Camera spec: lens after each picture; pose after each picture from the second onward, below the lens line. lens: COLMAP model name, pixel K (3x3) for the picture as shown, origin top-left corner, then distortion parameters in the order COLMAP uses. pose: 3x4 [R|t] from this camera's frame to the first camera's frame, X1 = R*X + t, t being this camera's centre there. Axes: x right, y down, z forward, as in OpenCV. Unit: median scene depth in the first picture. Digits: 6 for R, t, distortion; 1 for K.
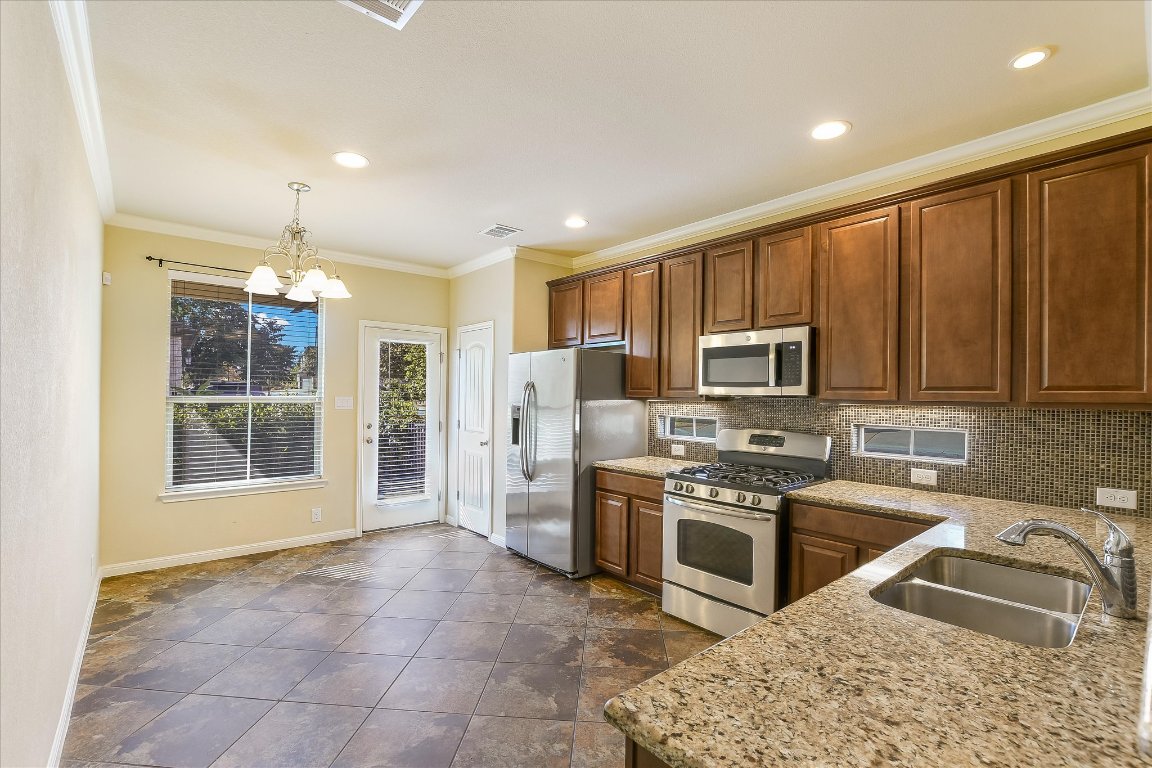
lens RADIAL K [[512.5, 0, 575.7], [0, 512.5, 388.2], [0, 0, 1]] dist [-0.001171, -0.000012]
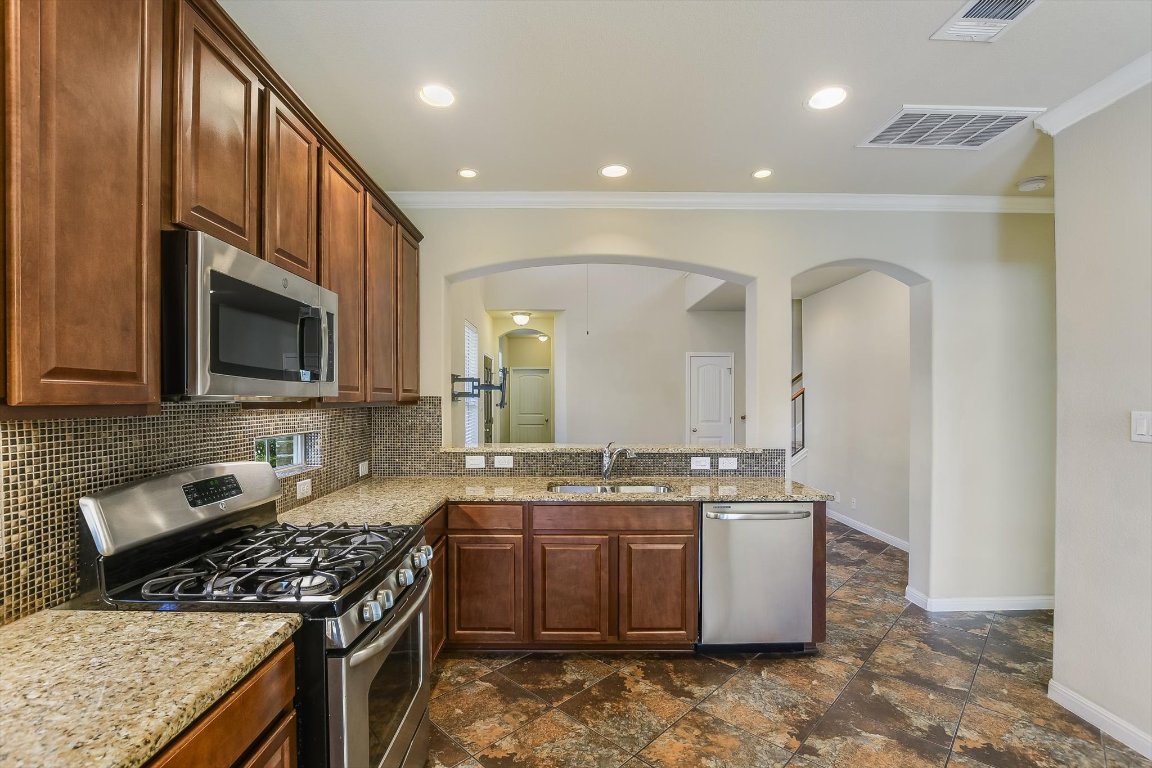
lens RADIAL K [[512.5, 0, 575.2], [0, 512.5, 390.6], [0, 0, 1]] dist [-0.001171, -0.000012]
pose [[0.631092, -0.000965, 0.775708, -0.442437], [-0.003031, 0.999989, 0.003710, -0.000398], [-0.775702, -0.004692, 0.631082, 0.489488]]
